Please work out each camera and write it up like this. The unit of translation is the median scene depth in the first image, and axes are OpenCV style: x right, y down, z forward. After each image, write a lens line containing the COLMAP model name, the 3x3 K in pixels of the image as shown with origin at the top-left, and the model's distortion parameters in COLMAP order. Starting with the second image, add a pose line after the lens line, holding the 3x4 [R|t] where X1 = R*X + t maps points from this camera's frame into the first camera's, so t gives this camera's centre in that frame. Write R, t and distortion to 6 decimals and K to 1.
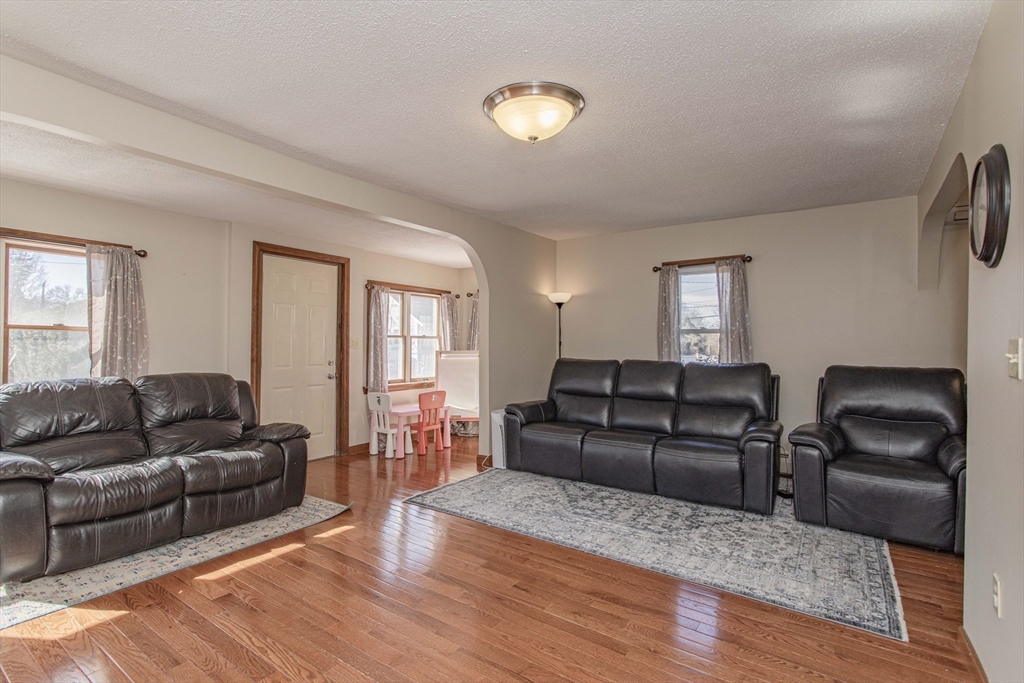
lens RADIAL K [[486.3, 0, 512.0], [0, 486.3, 341.5], [0, 0, 1]] dist [0.002252, 0.000489]
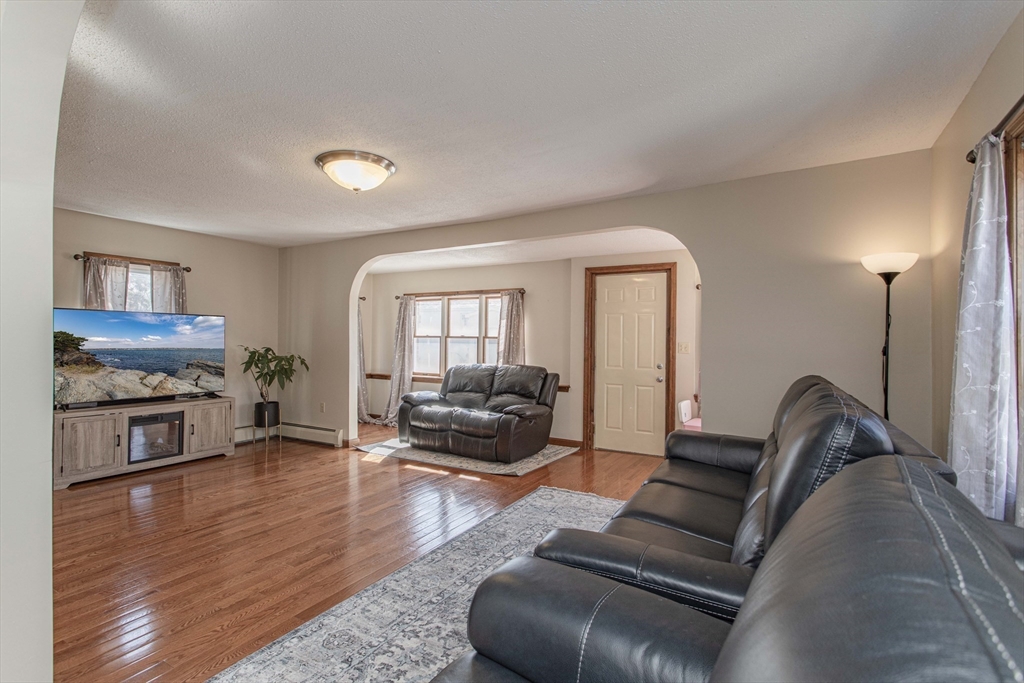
lens RADIAL K [[481.1, 0, 512.0], [0, 481.1, 341.5], [0, 0, 1]] dist [0.000621, 0.001087]
pose [[0.083465, -0.006549, -0.996489, 0.925598], [-0.007559, 0.999945, -0.007205, 0.001079], [0.996482, 0.008134, 0.083411, 0.882599]]
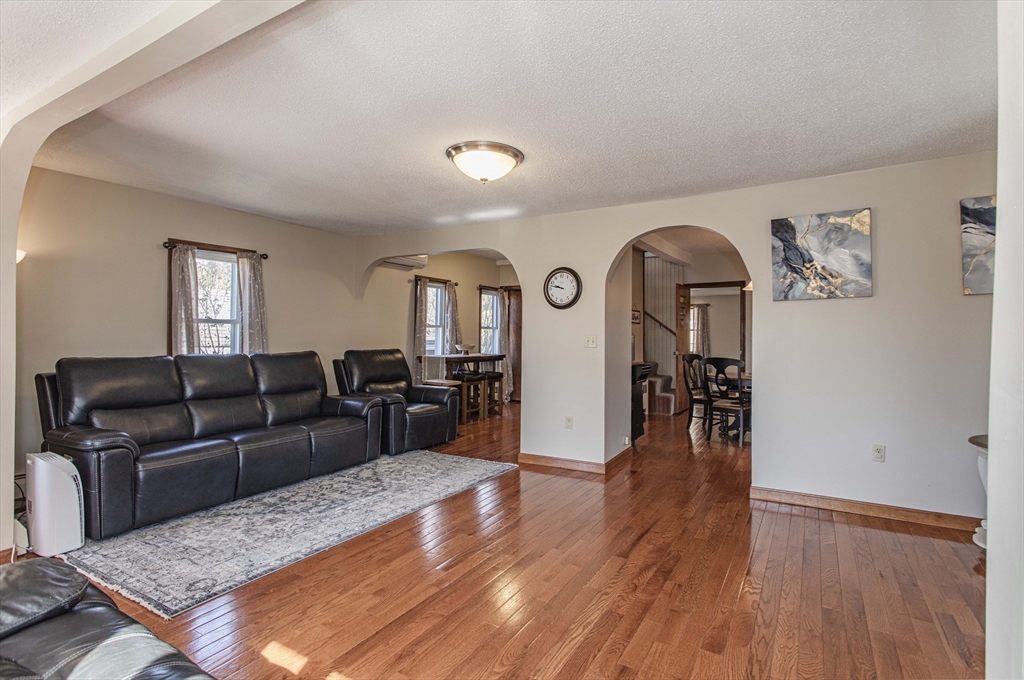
lens RADIAL K [[505.9, 0, 512.0], [0, 505.9, 340.0], [0, 0, 1]] dist [0.002888, 0.000269]
pose [[-0.062331, -0.017138, 0.997908, -0.875136], [-0.006844, 0.999836, 0.016744, -0.007736], [-0.998032, -0.005786, -0.062438, 0.674243]]
